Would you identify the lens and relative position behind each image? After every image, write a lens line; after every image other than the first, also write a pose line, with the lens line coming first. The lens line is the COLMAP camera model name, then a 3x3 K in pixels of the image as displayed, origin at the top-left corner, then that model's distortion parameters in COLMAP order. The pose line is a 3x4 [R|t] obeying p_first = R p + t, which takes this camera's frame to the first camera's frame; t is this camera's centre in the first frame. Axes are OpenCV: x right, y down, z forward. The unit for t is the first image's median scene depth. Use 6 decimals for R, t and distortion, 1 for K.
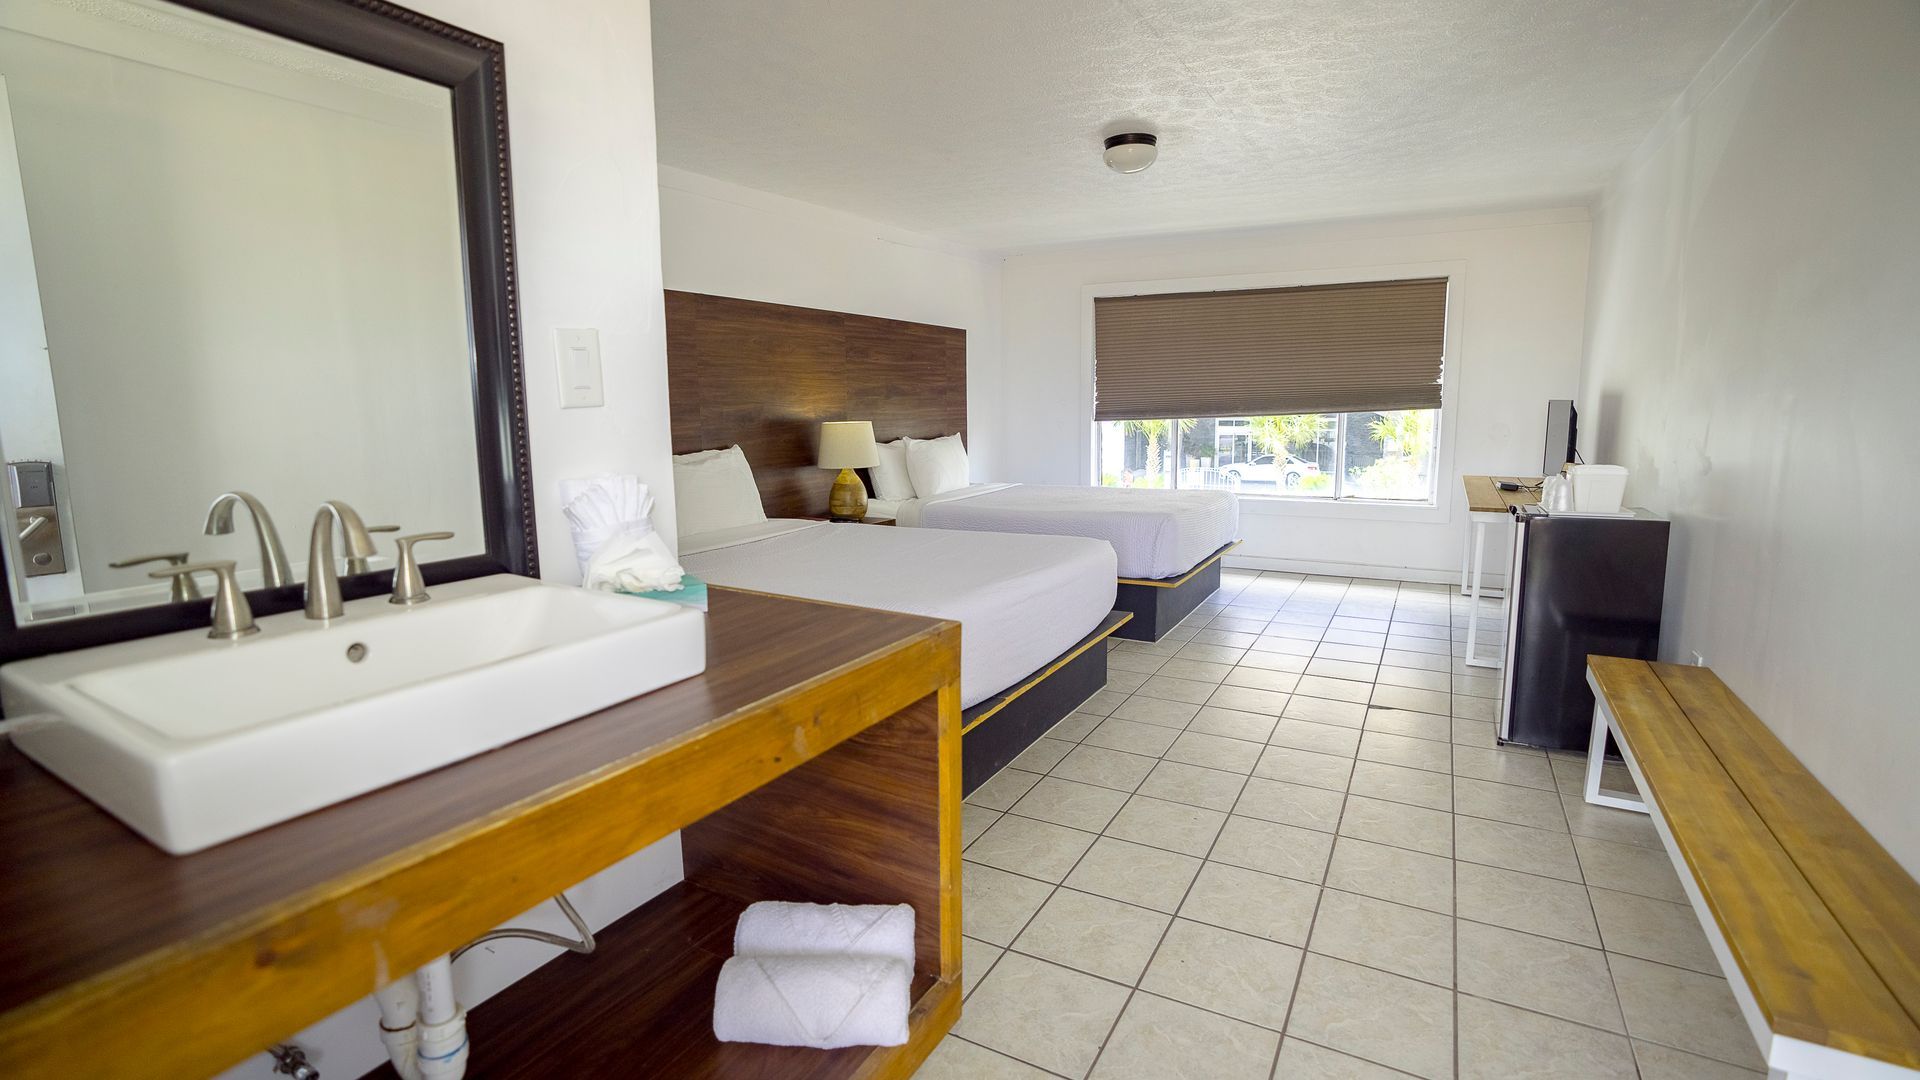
lens RADIAL K [[889.8, 0, 960.0], [0, 889.8, 540.0], [0, 0, 1]] dist [-0.065754, 0.027192]
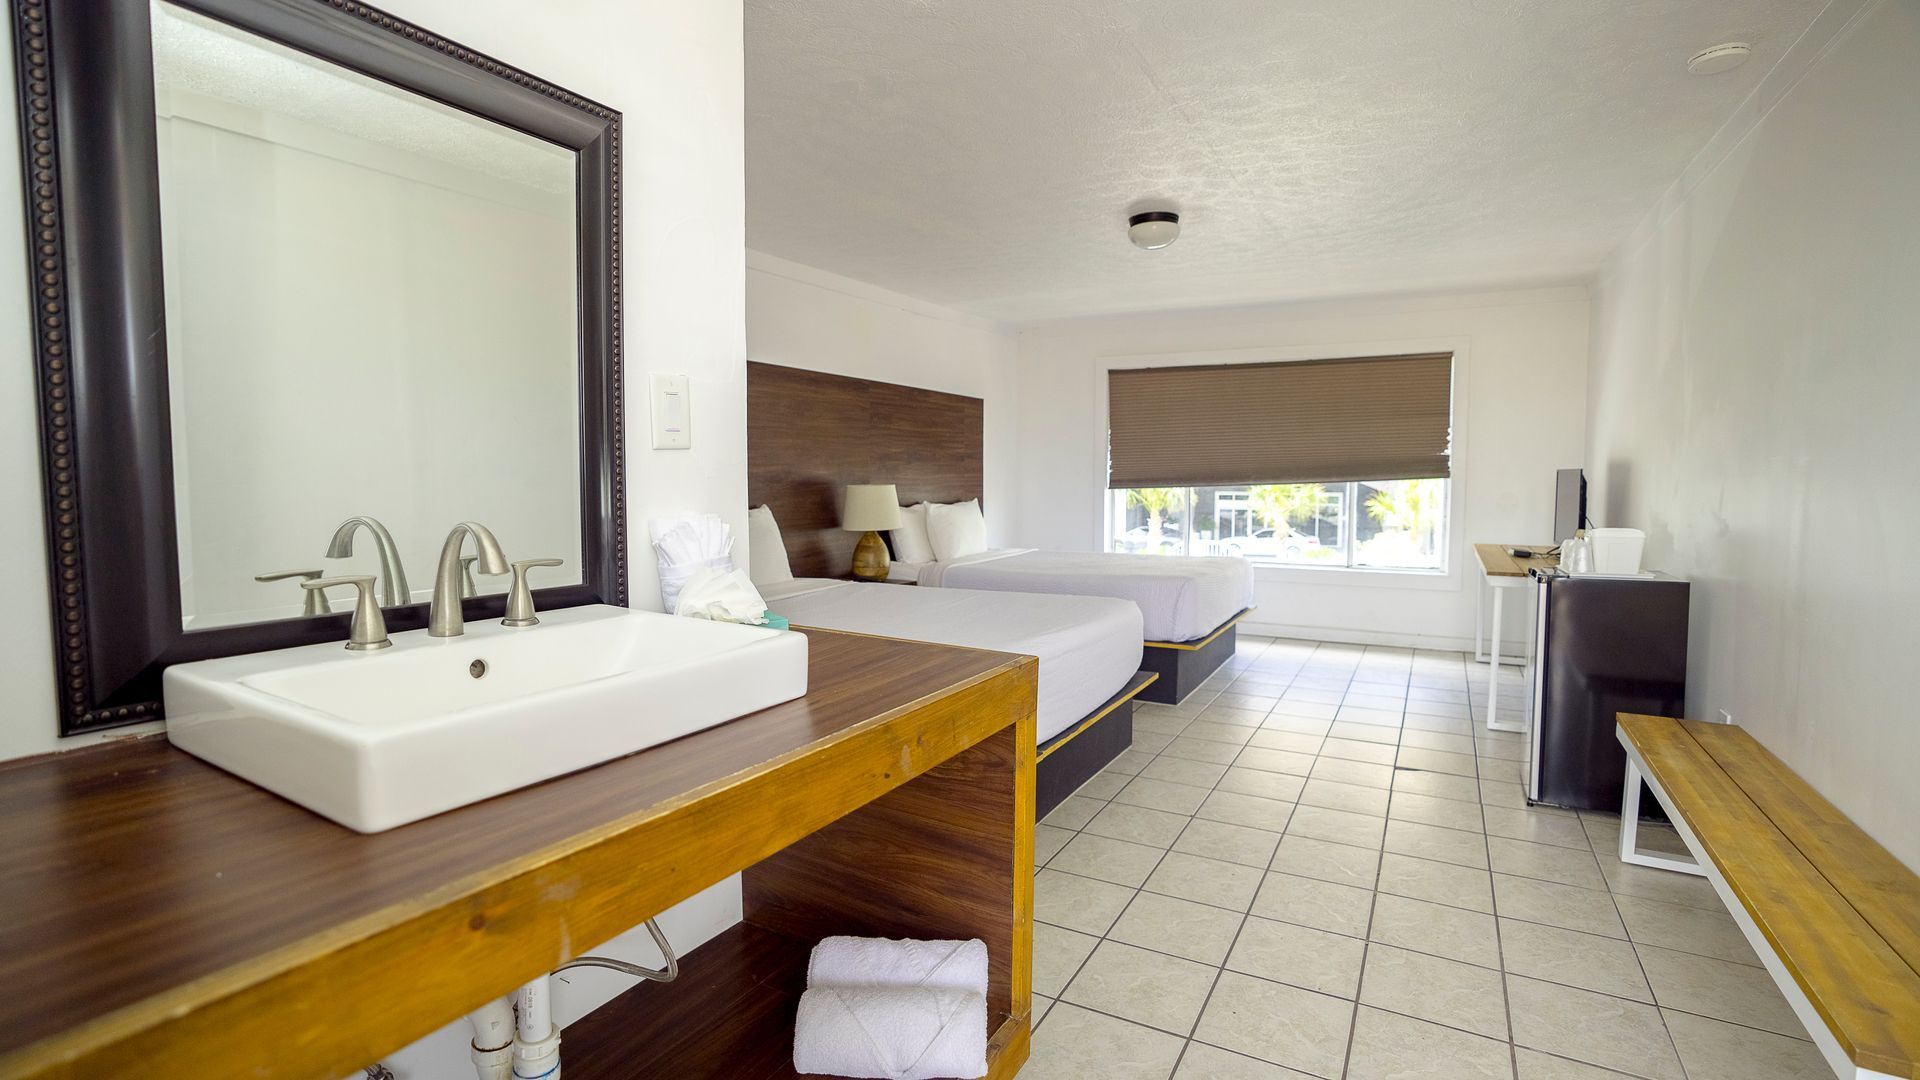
lens RADIAL K [[887.8, 0, 959.0], [0, 887.8, 537.6], [0, 0, 1]] dist [-0.065045, 0.025721]
pose [[0.999935, 0.011395, 0.000051, -0.062216], [-0.011351, 0.996443, -0.083499, 0.027602], [-0.001002, 0.083493, 0.996508, -0.028596]]
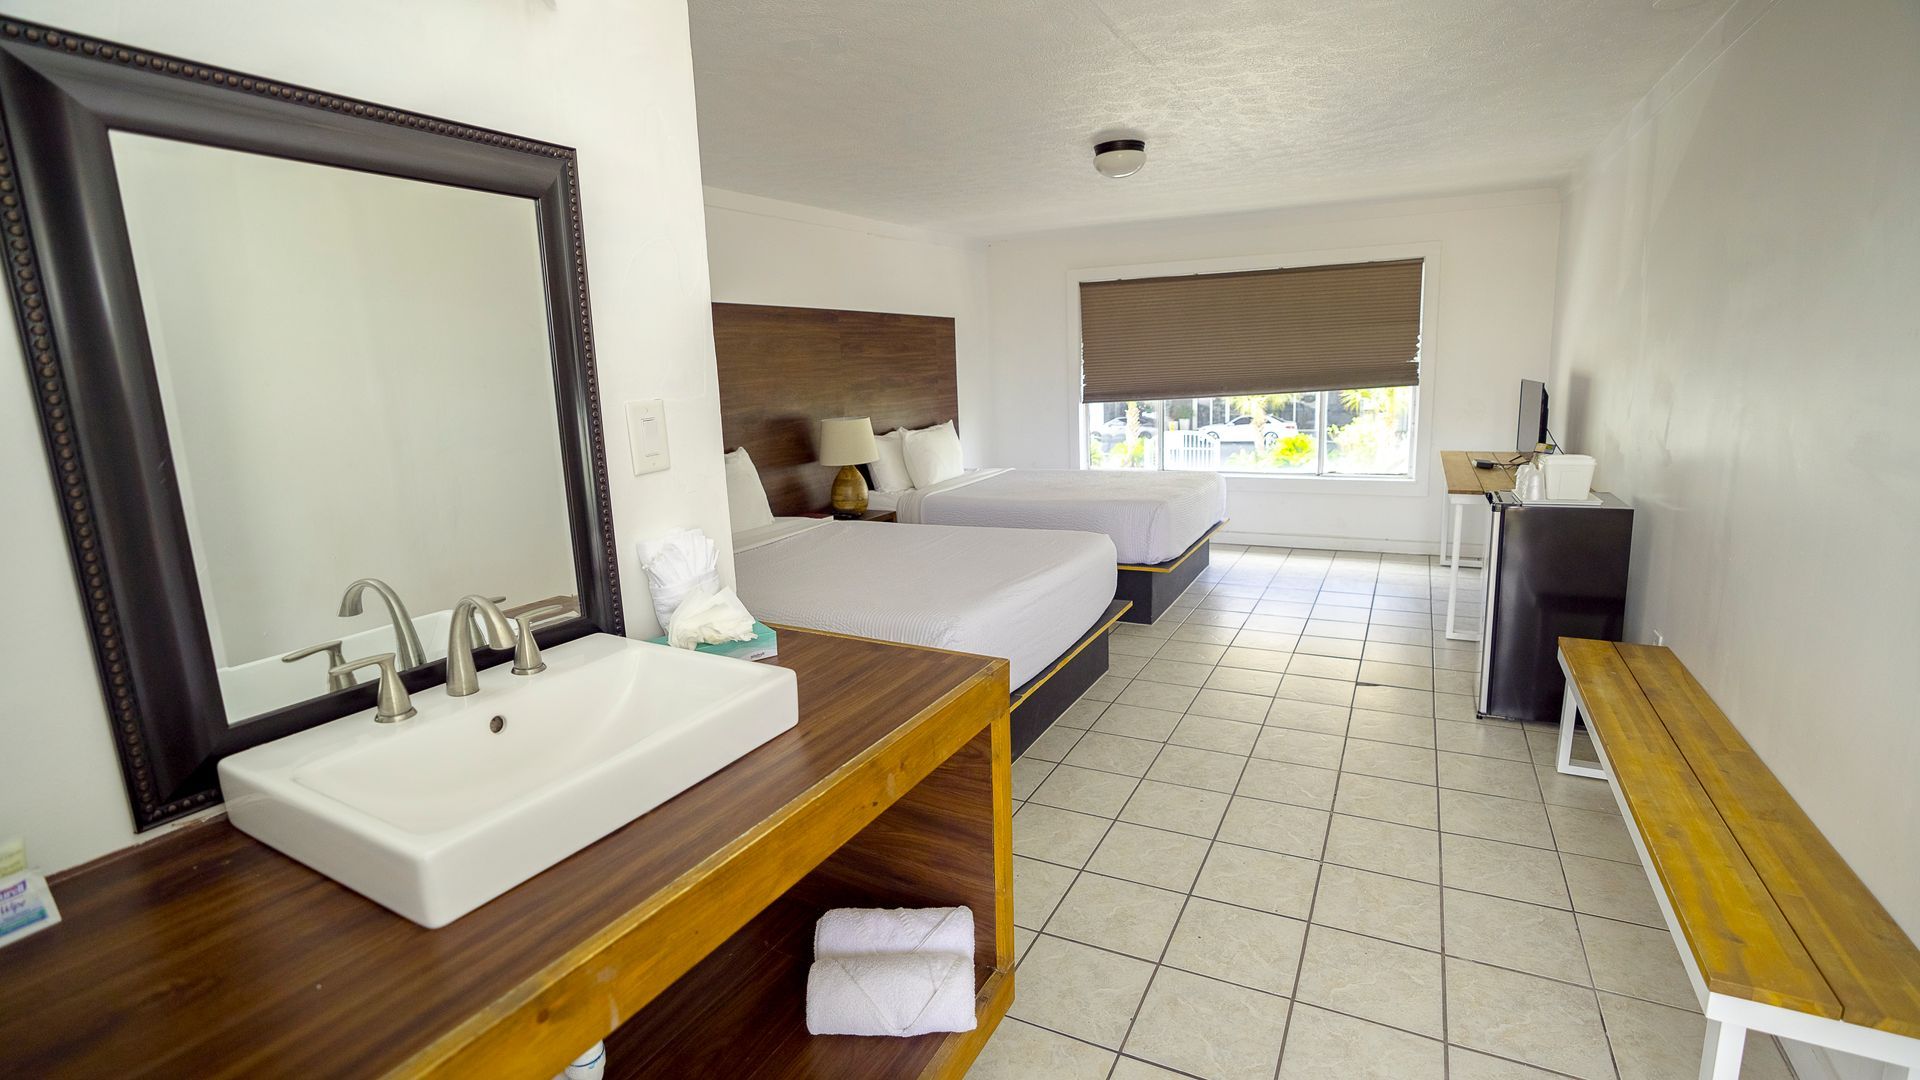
lens RADIAL K [[889.8, 0, 960.0], [0, 889.8, 540.0], [0, 0, 1]] dist [-0.065754, 0.027192]
pose [[0.999246, -0.032355, 0.021472, -0.053727], [0.031490, 0.998724, 0.039474, -0.071030], [-0.022722, -0.038768, 0.998990, -0.078360]]
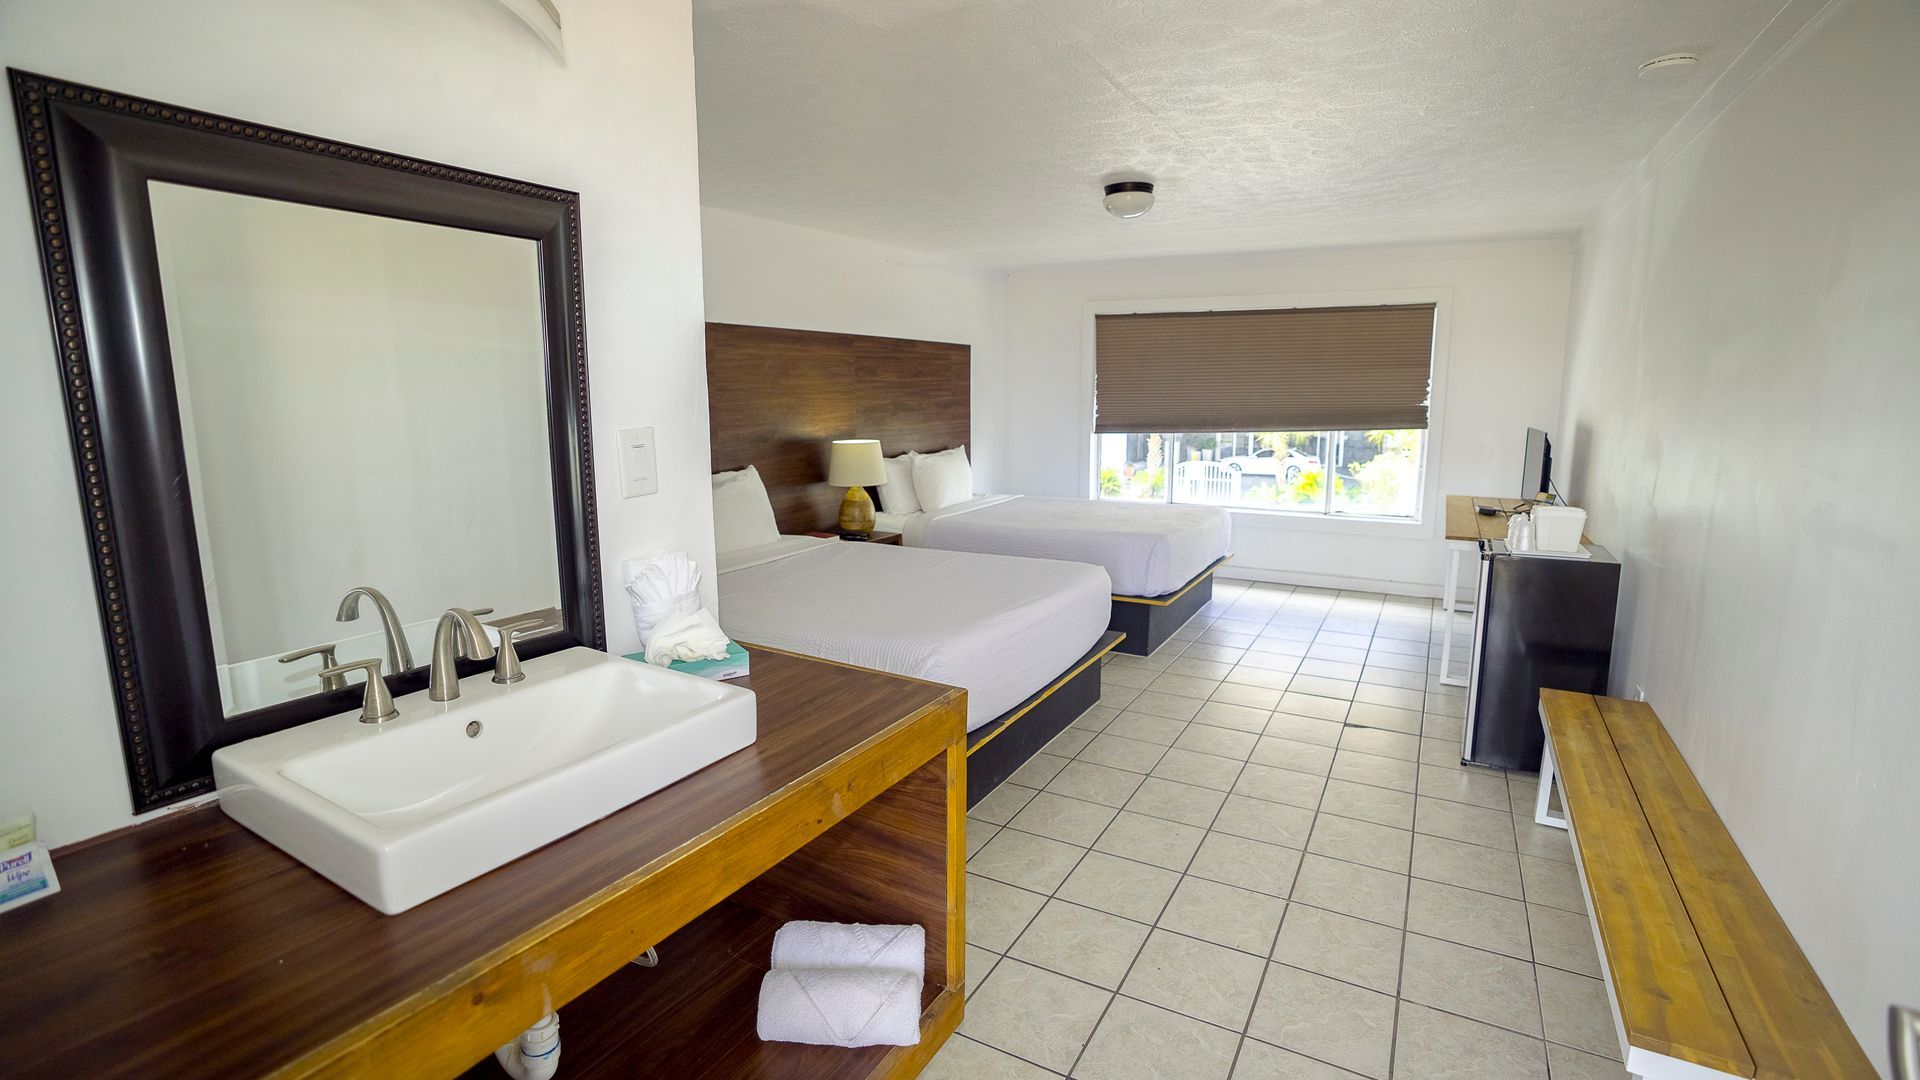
lens RADIAL K [[889.8, 0, 960.0], [0, 889.8, 540.0], [0, 0, 1]] dist [-0.065754, 0.027192]
pose [[0.999957, 0.009072, -0.001692, -0.005317], [-0.009043, 0.999825, 0.016397, -0.083804], [0.001840, -0.016381, 0.999864, -0.115475]]
